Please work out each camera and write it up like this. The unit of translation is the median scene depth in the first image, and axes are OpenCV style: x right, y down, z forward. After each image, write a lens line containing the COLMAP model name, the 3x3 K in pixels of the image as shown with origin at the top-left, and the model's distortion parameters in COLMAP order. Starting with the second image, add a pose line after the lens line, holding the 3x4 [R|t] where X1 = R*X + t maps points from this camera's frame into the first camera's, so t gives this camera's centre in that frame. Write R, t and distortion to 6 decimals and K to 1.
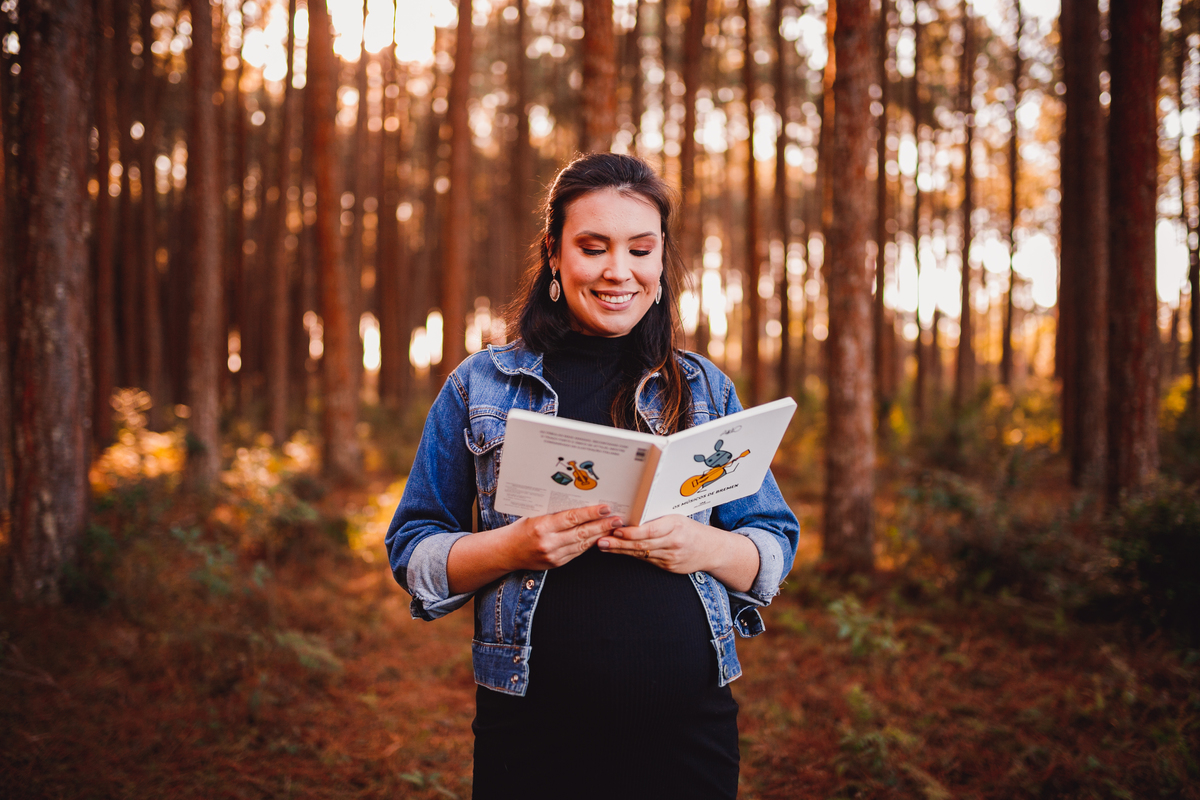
lens RADIAL K [[1197.6, 0, 597.3], [0, 1197.6, 401.7], [0, 0, 1]] dist [-0.008079, 0.000000]
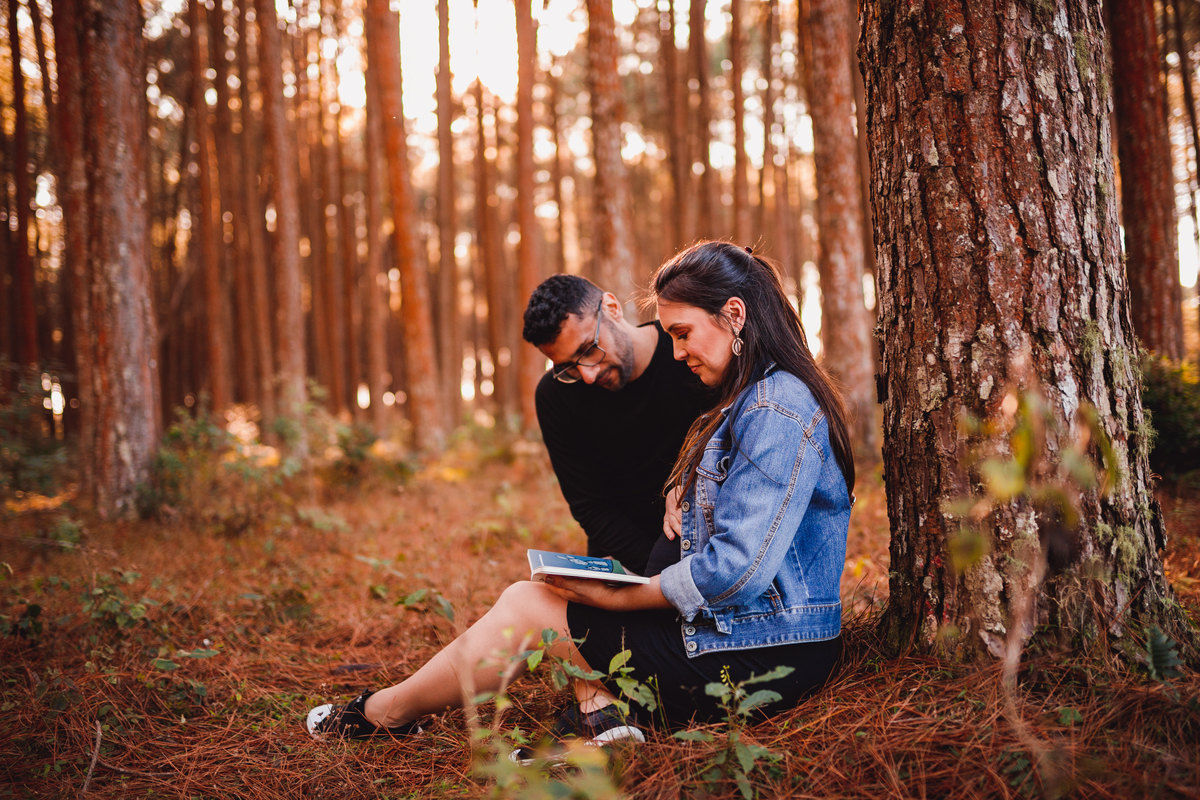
lens RADIAL K [[1197.6, 0, 601.1], [0, 1197.6, 397.5], [0, 0, 1]] dist [-0.008079, 0.000000]
pose [[0.993021, -0.064393, -0.098808, 0.115856], [0.062137, 0.997735, -0.025749, 0.109005], [0.100242, 0.019430, 0.994773, -0.104511]]
